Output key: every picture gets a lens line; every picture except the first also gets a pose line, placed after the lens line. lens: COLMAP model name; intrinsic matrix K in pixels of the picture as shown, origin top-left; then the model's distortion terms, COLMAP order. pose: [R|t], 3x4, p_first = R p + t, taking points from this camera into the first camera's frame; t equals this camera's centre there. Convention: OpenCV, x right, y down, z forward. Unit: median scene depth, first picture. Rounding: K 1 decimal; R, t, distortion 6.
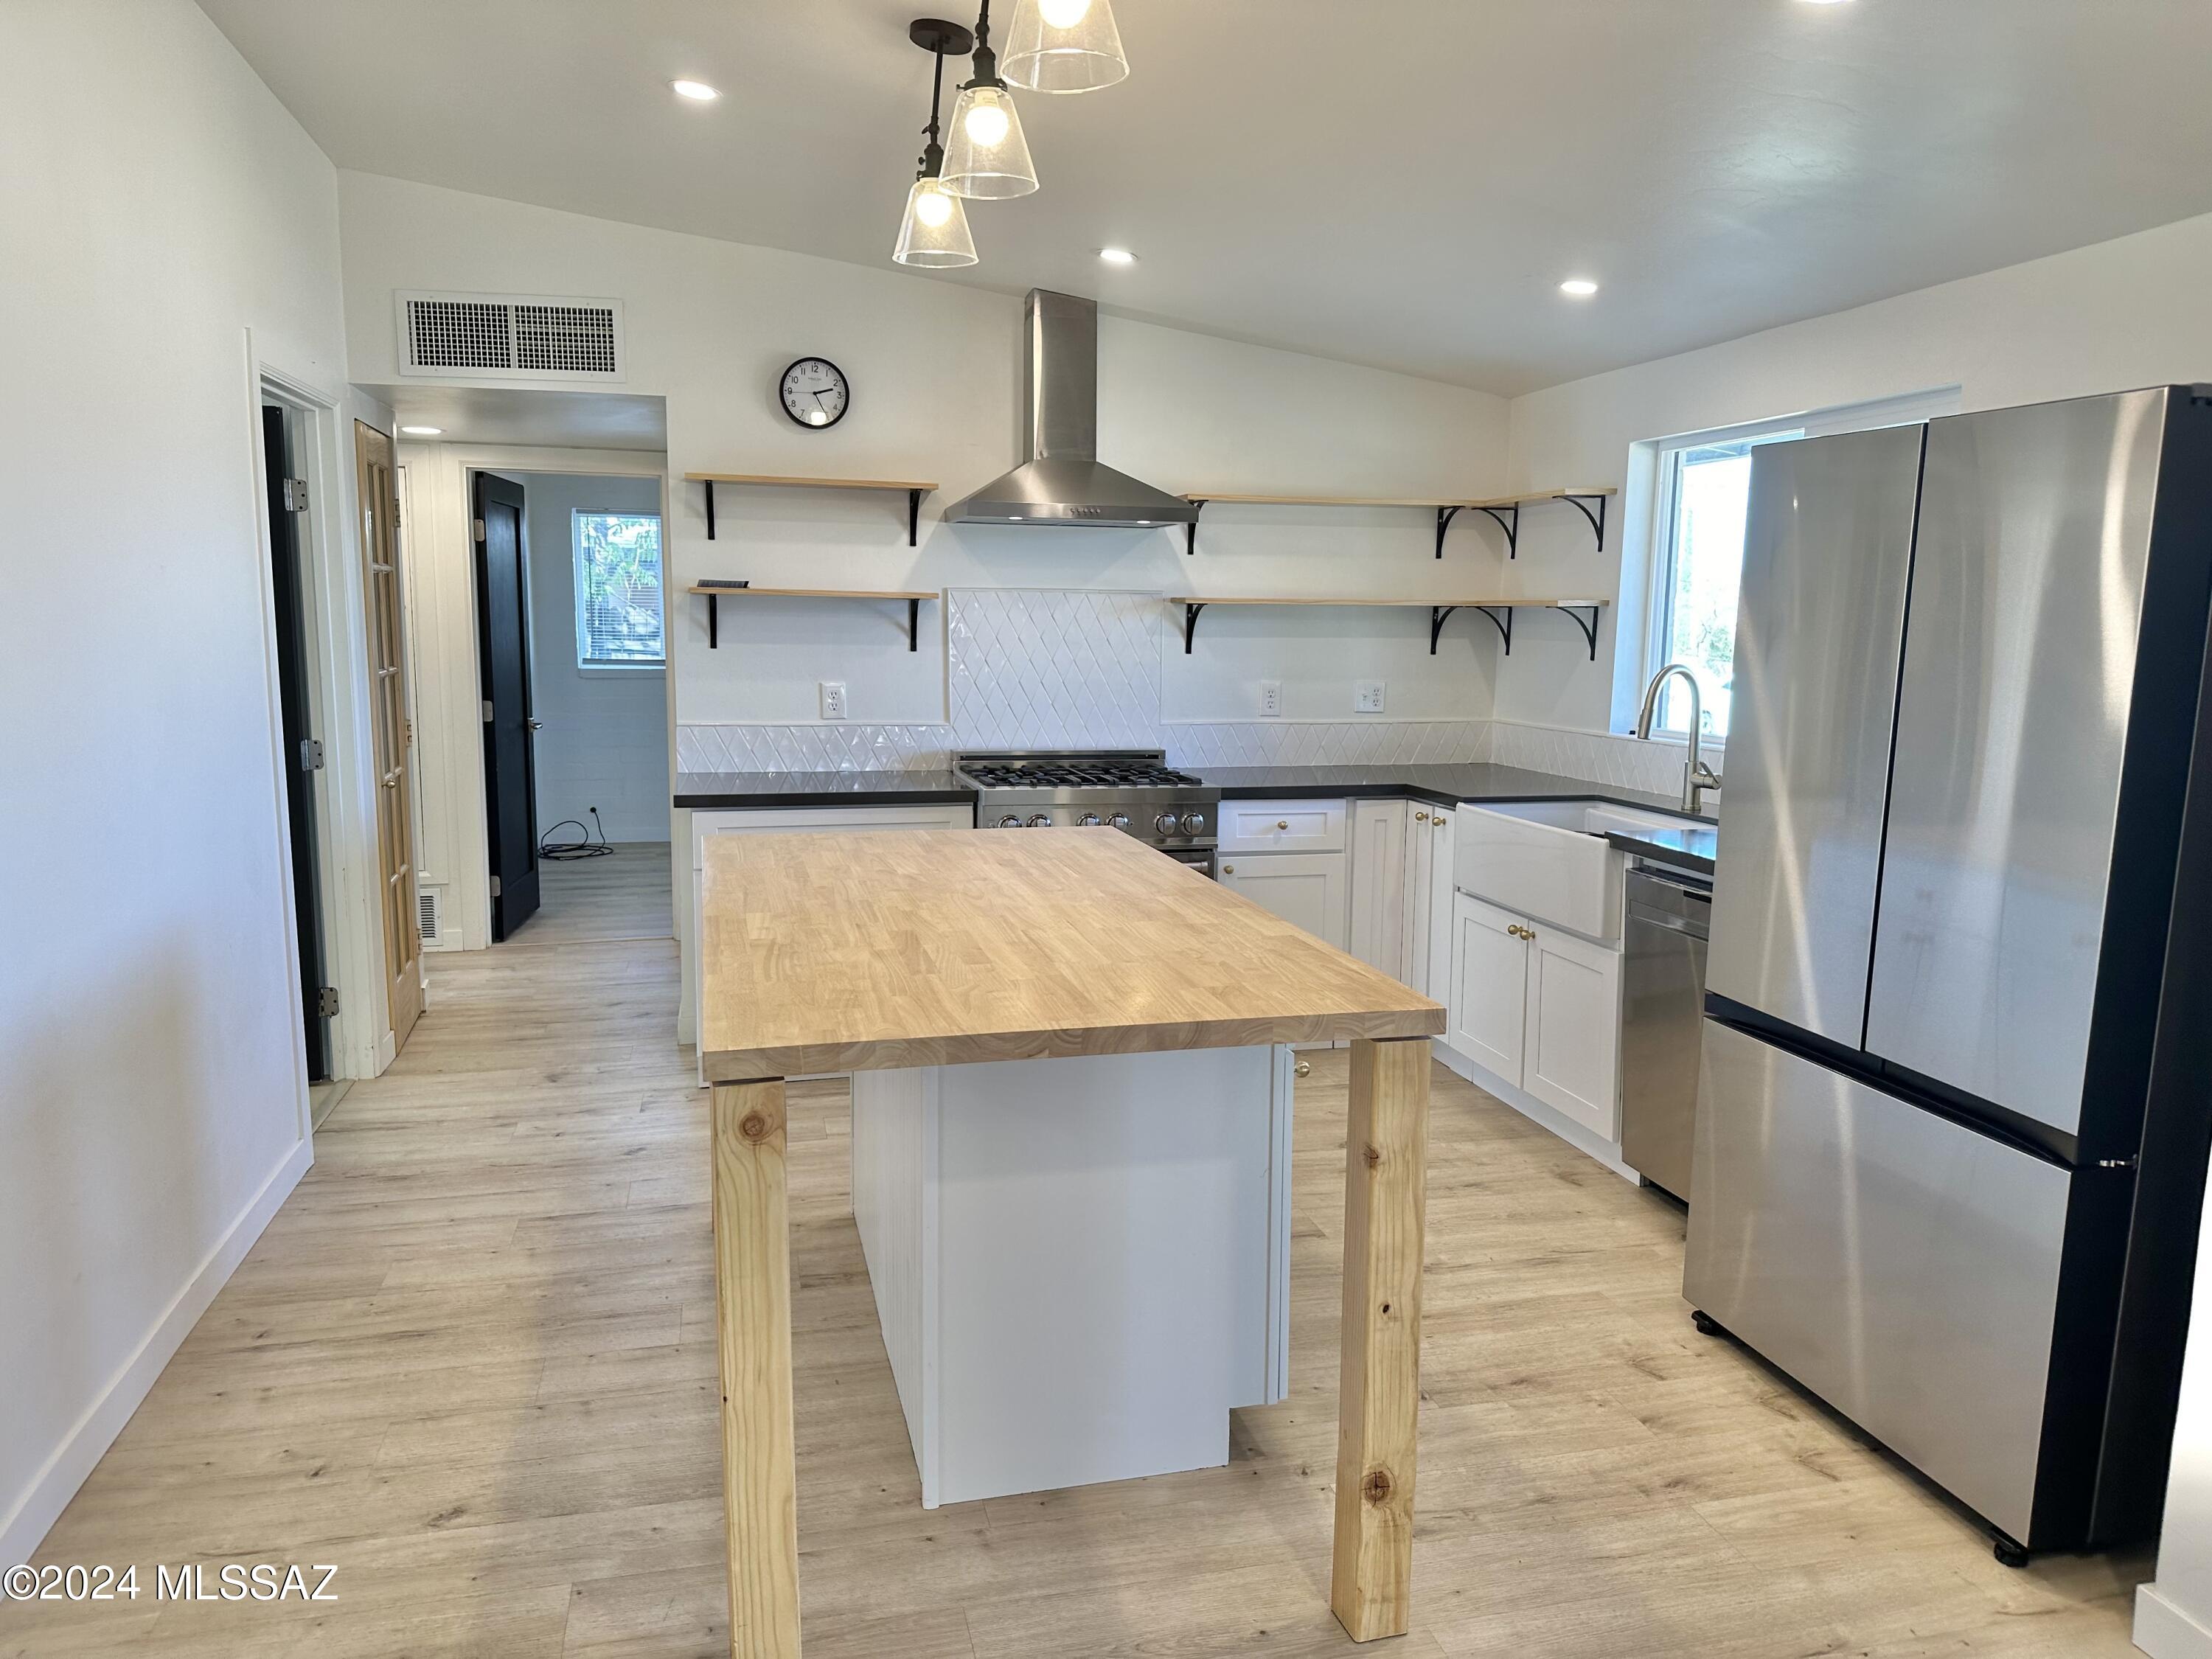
lens RADIAL K [[1550.7, 0, 1118.5], [0, 1550.7, 836.3], [0, 0, 1]] dist [0.052671, -0.019204]
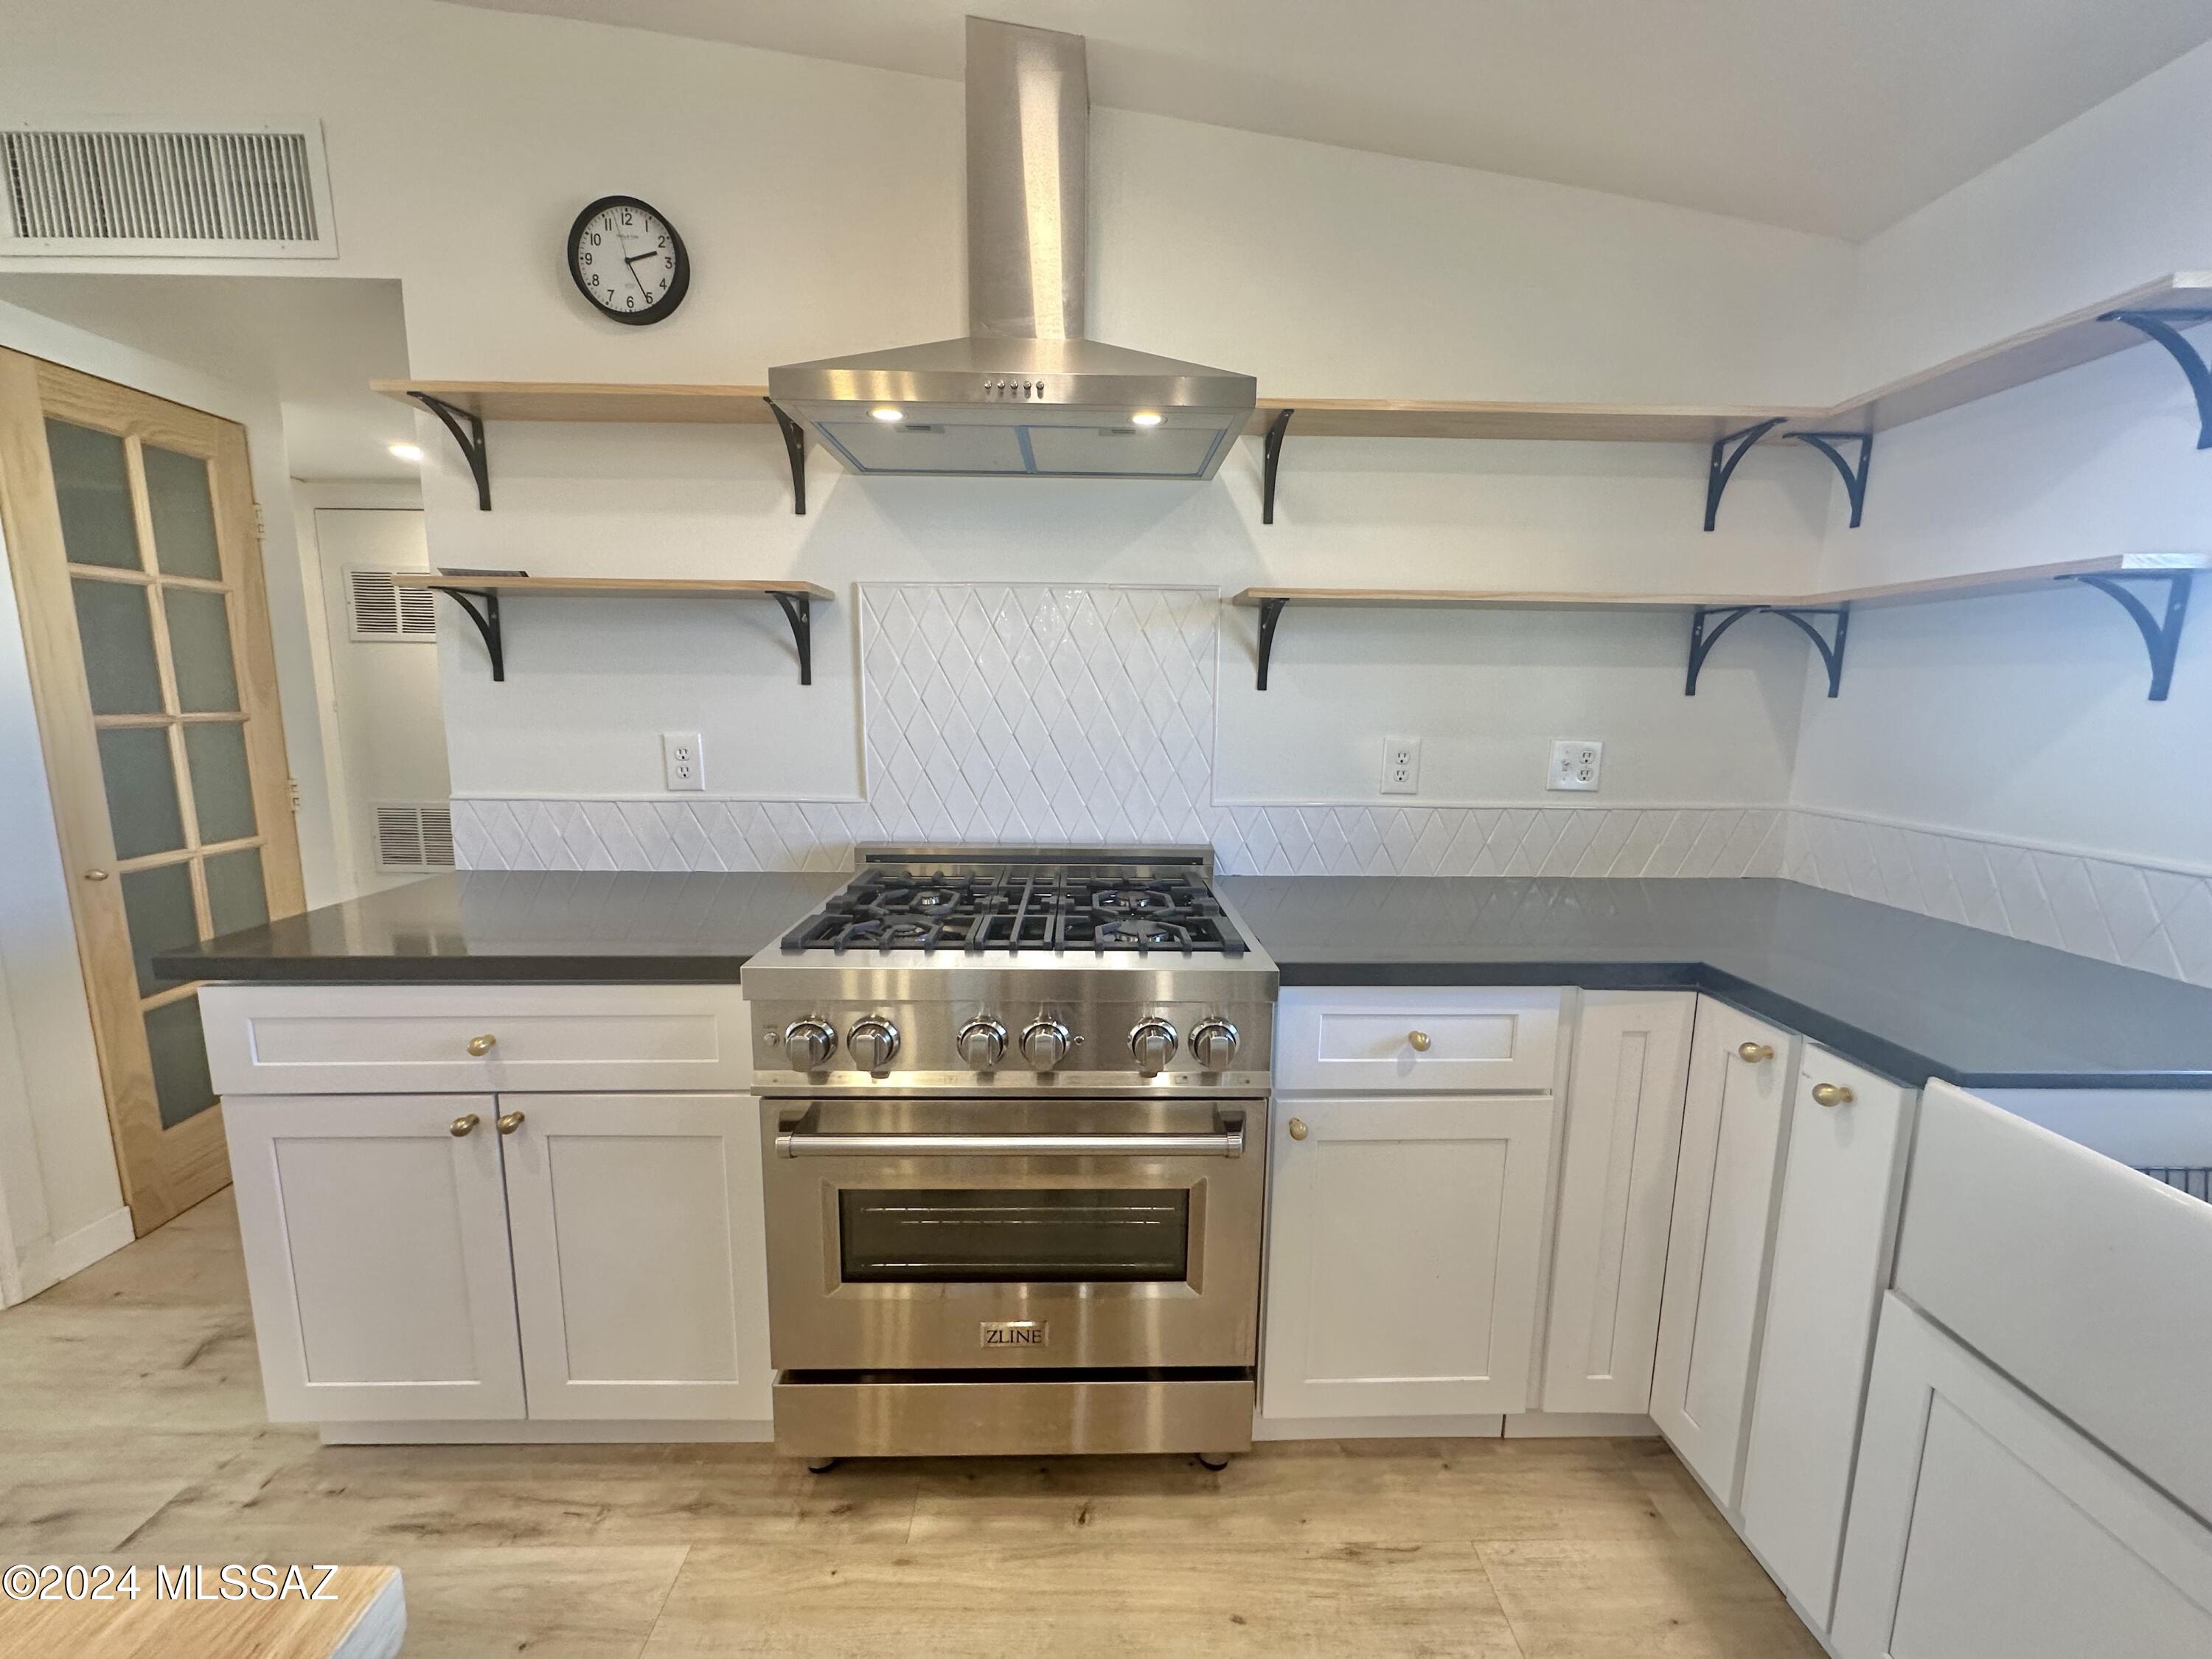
lens RADIAL K [[878.1, 0, 1101.6], [0, 878.1, 818.6], [0, 0, 1]] dist [-0.002212, -0.000048]
pose [[0.972871, 0.029291, -0.229488, 0.070467], [-0.029483, 0.999562, 0.002592, -0.072476], [0.229463, 0.004244, 0.973308, 0.710812]]
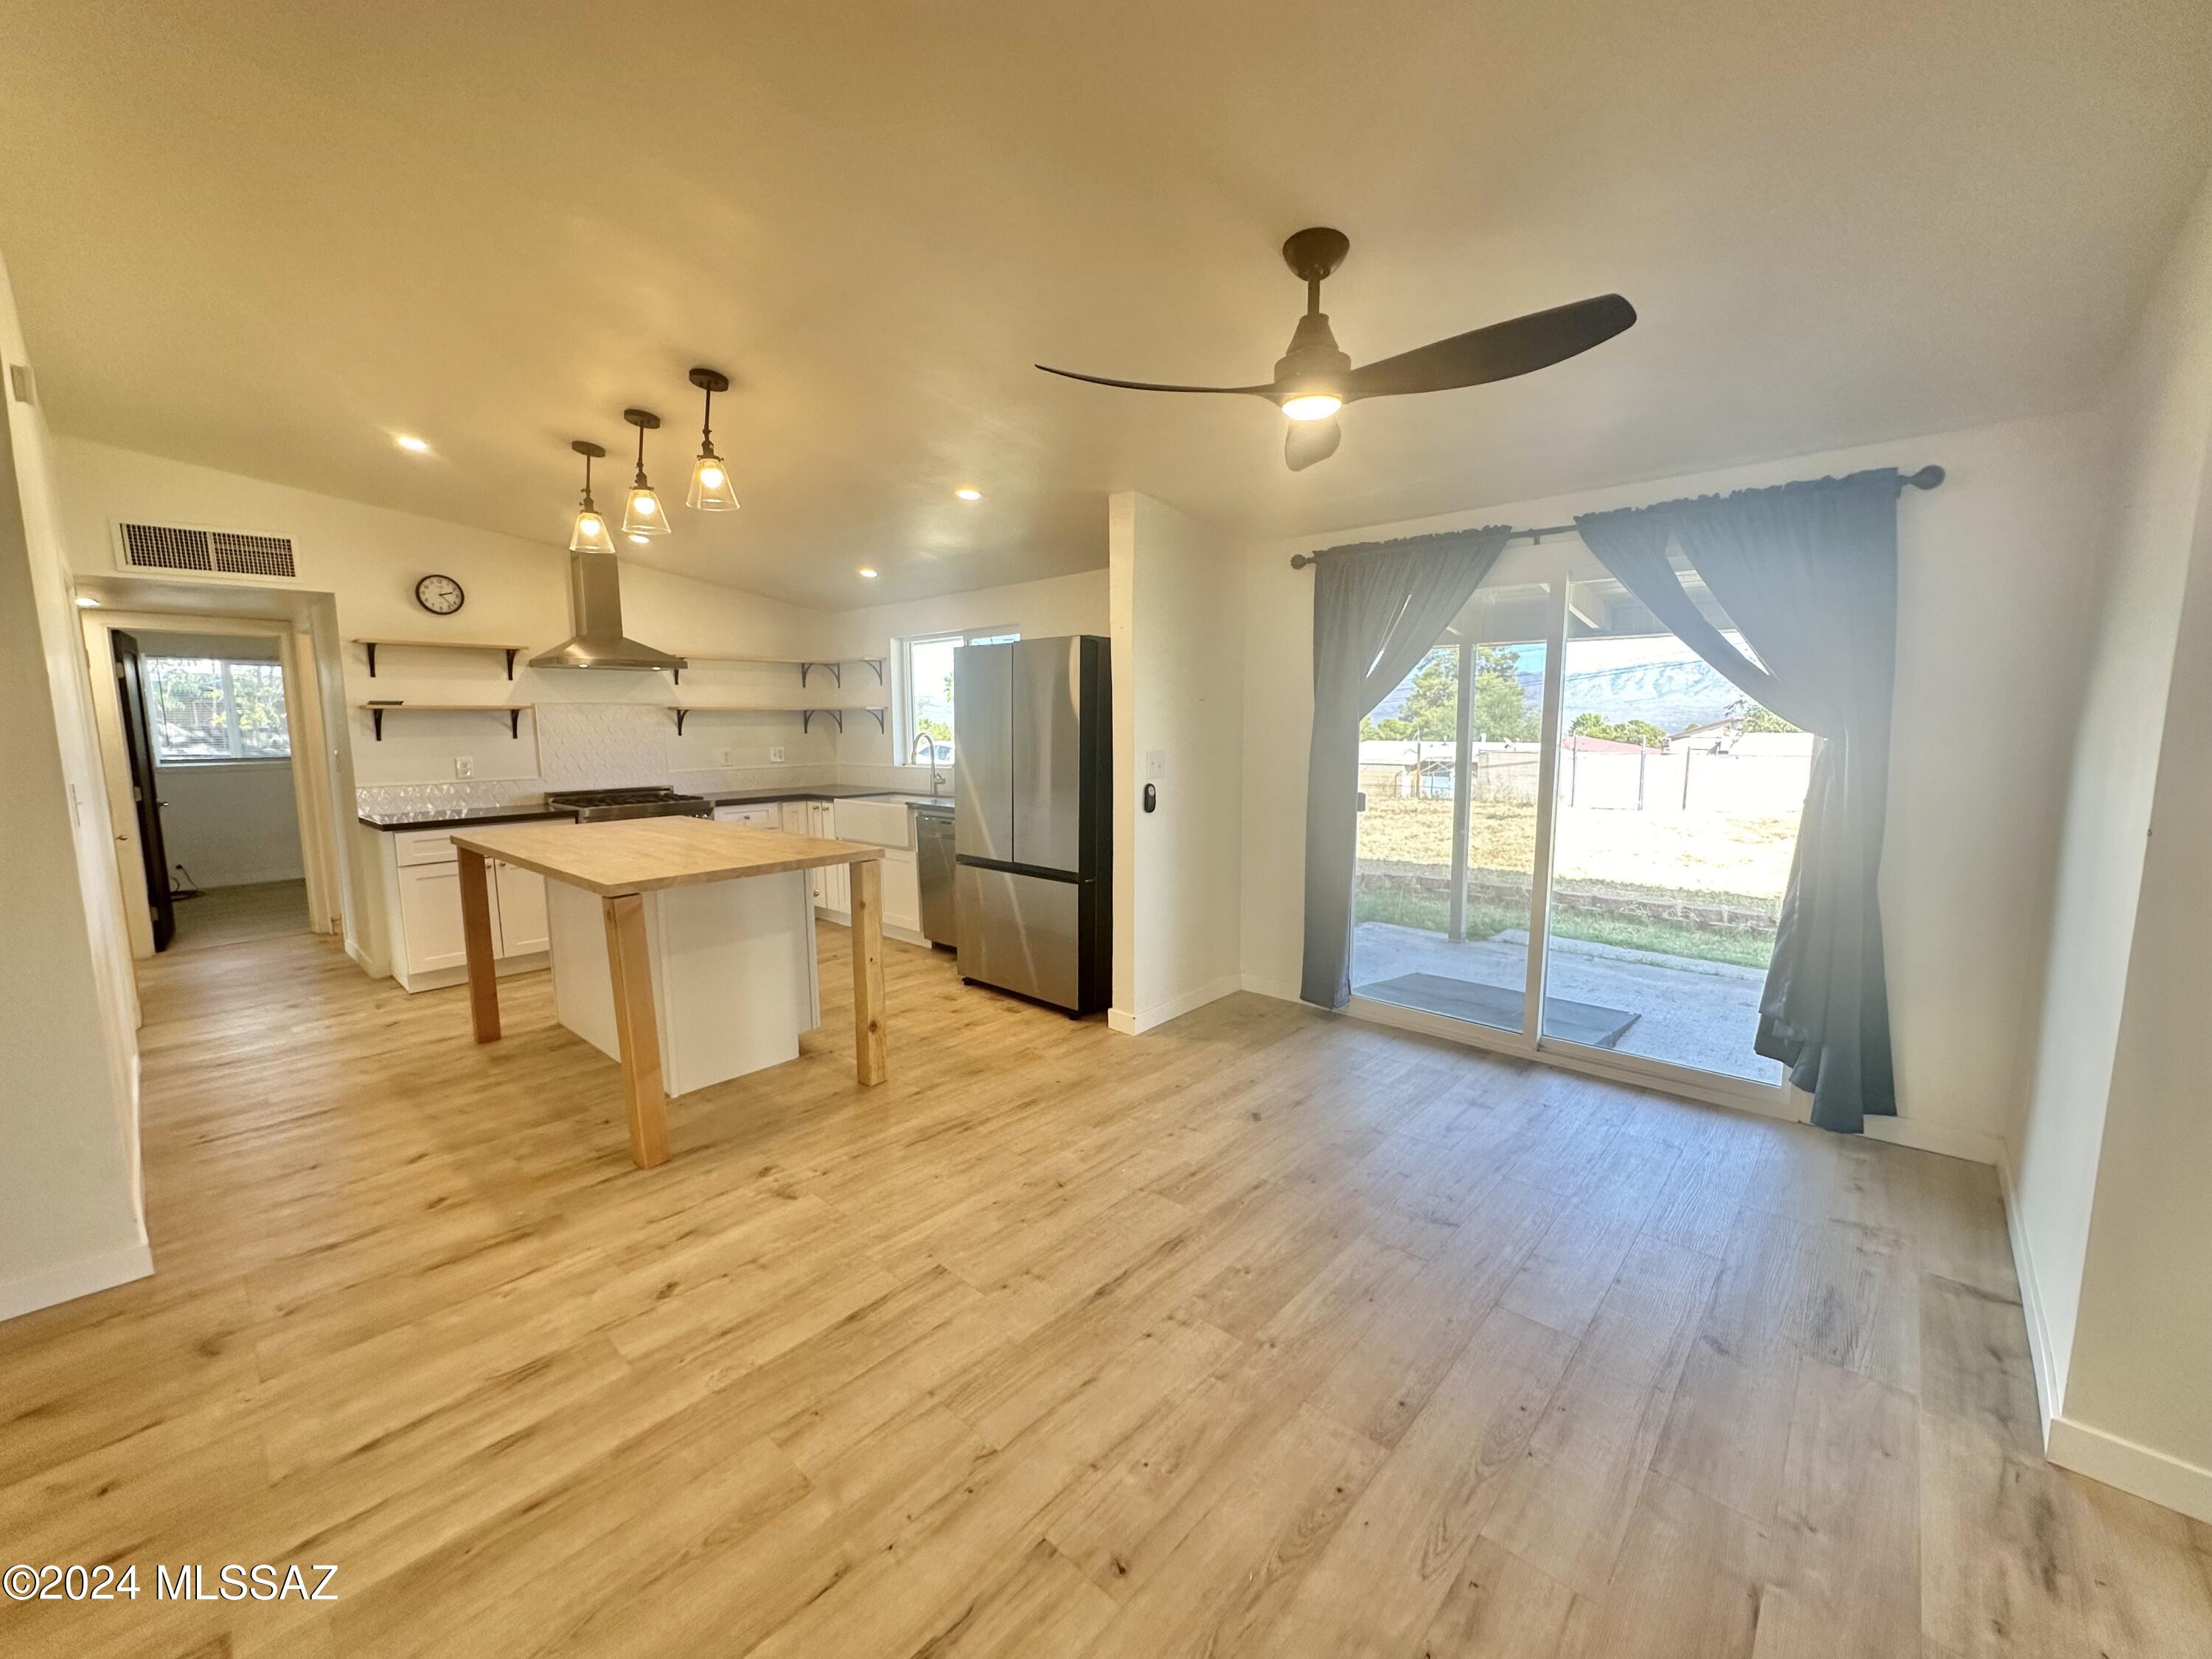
lens RADIAL K [[878.1, 0, 1105.7], [0, 878.1, 831.8], [0, 0, 1]] dist [-0.002212, -0.000048]
pose [[0.832419, -0.089229, 0.546916, -0.134836], [0.097163, 0.995163, 0.014476, 0.041425], [-0.545563, 0.041090, 0.837062, -0.227714]]
